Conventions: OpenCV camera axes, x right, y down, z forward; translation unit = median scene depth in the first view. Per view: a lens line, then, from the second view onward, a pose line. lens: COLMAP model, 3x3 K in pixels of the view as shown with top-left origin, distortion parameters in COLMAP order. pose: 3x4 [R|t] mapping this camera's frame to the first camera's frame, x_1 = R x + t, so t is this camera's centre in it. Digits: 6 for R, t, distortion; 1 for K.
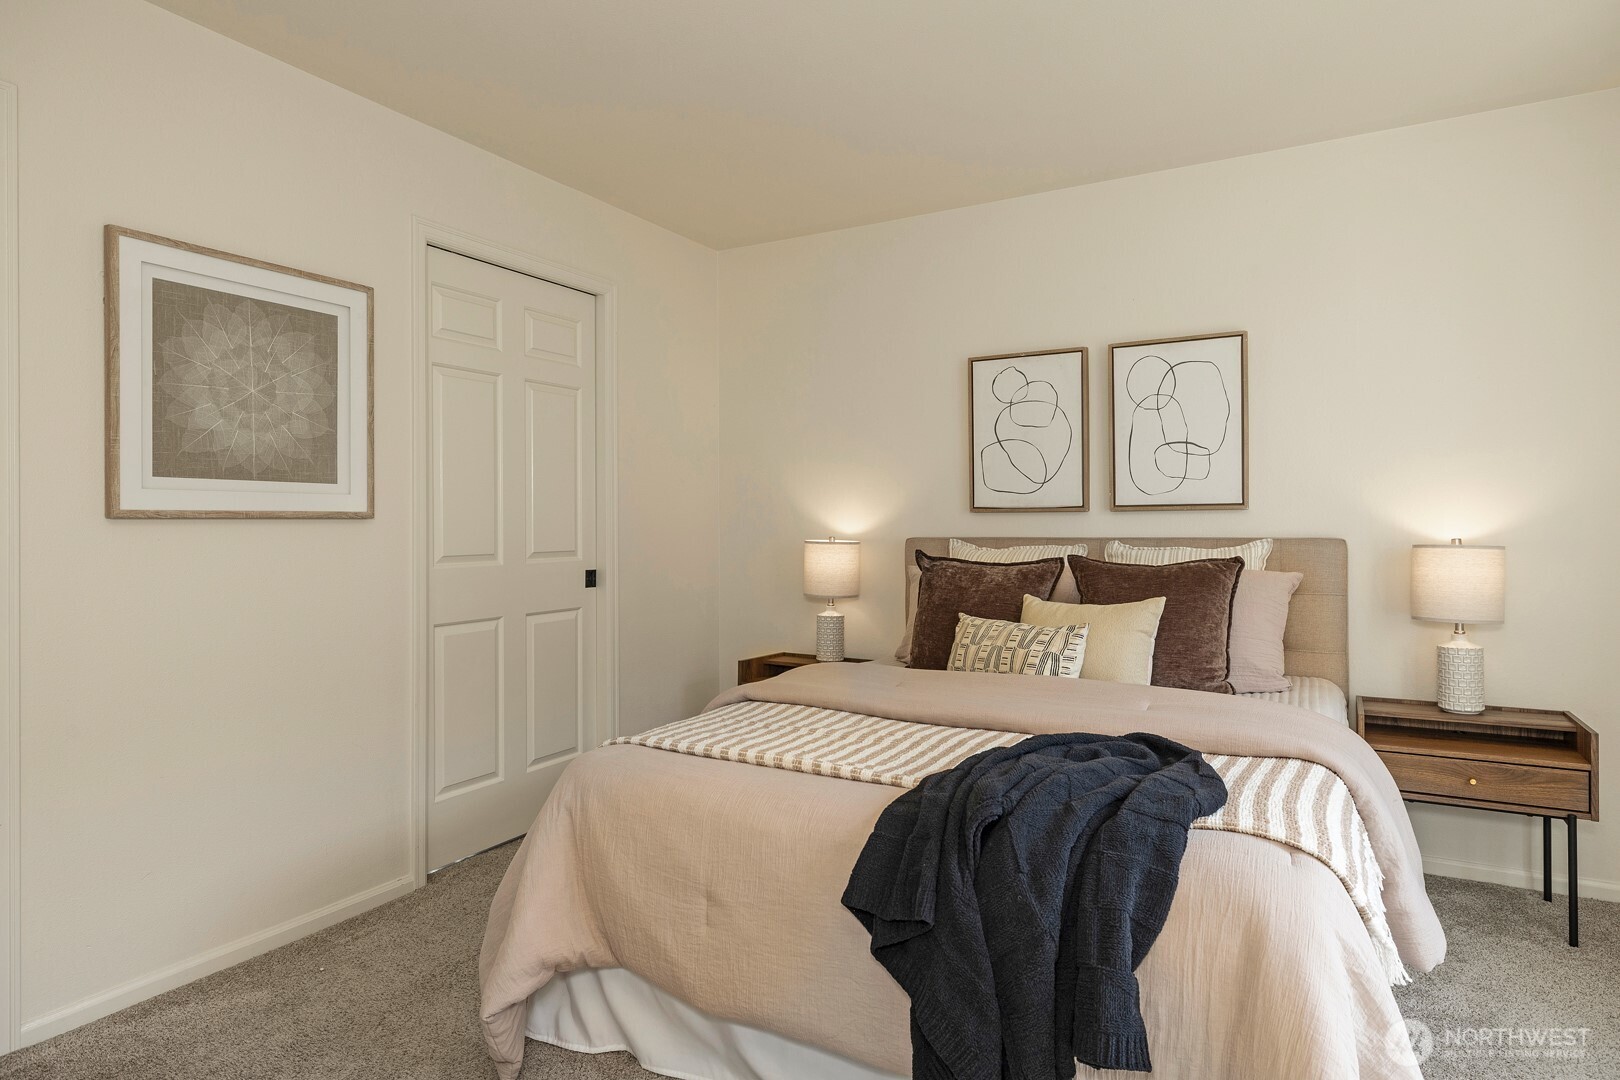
lens RADIAL K [[921.0, 0, 798.8], [0, 921.0, 532.7], [0, 0, 1]] dist [-0.002602, 0.000910]
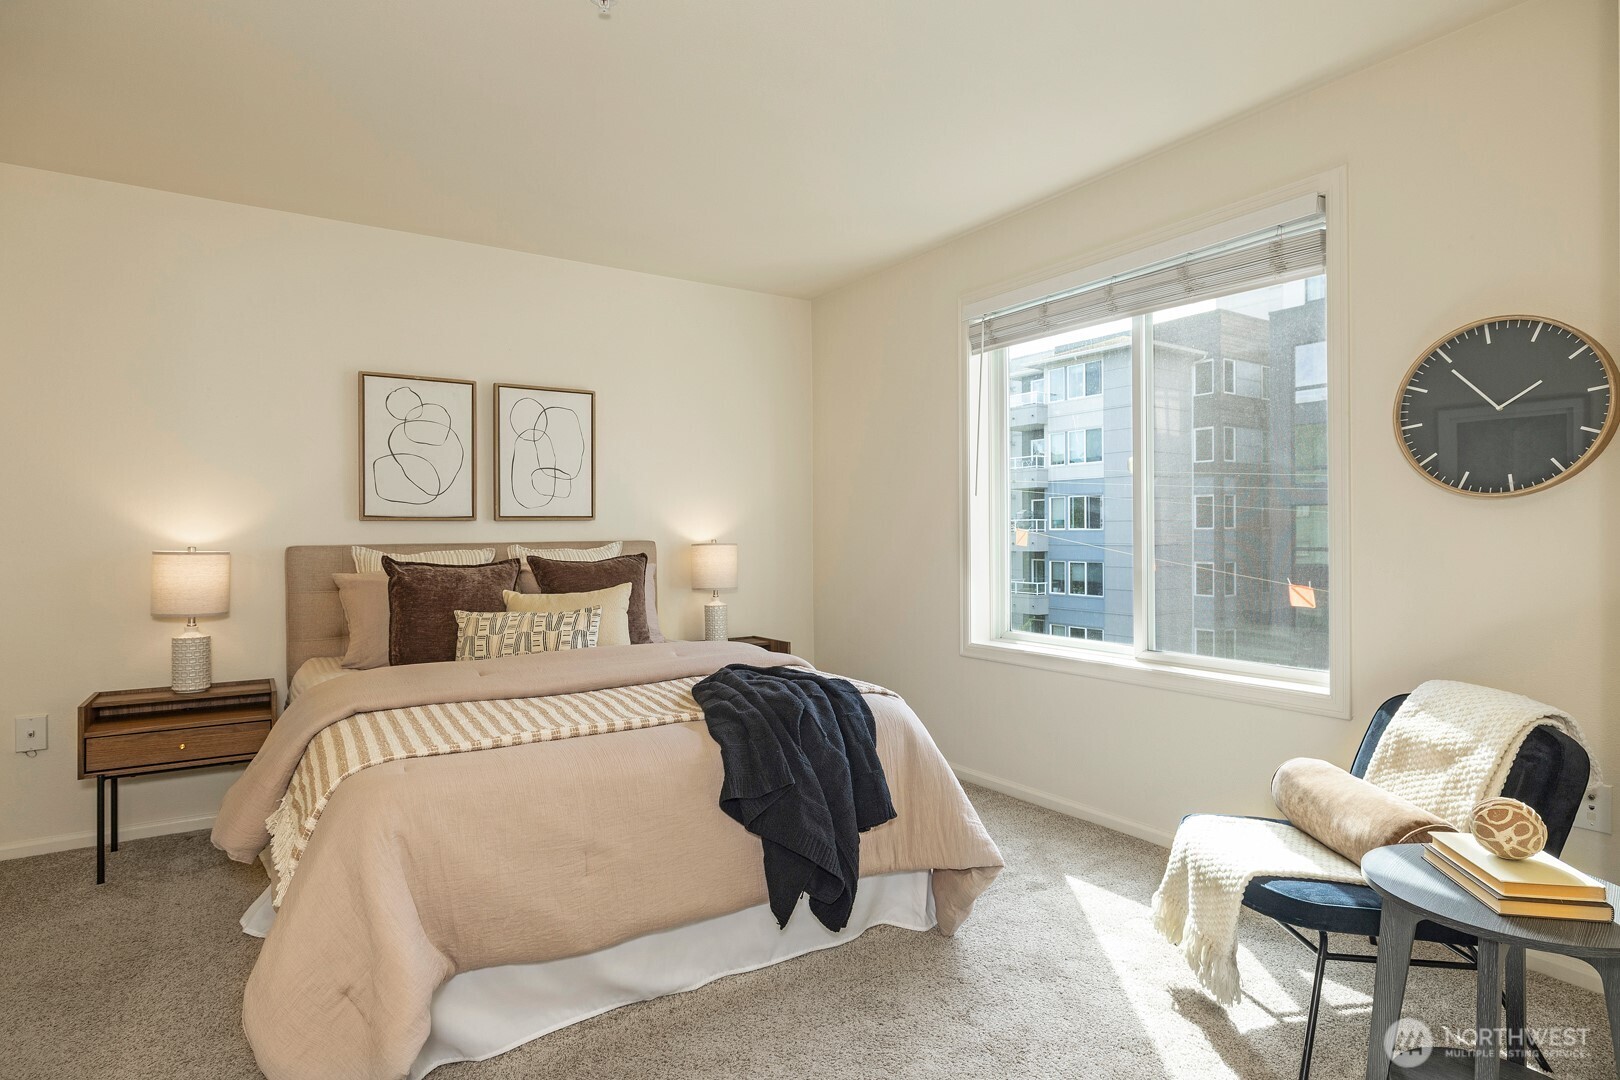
lens RADIAL K [[855.0, 0, 799.8], [0, 855.0, 532.5], [0, 0, 1]] dist [-0.003277, -0.002298]
pose [[0.449855, -0.001328, 0.893100, -0.521607], [0.013267, 0.999898, -0.005196, 0.003342], [-0.893003, 0.014187, 0.449827, 0.151120]]
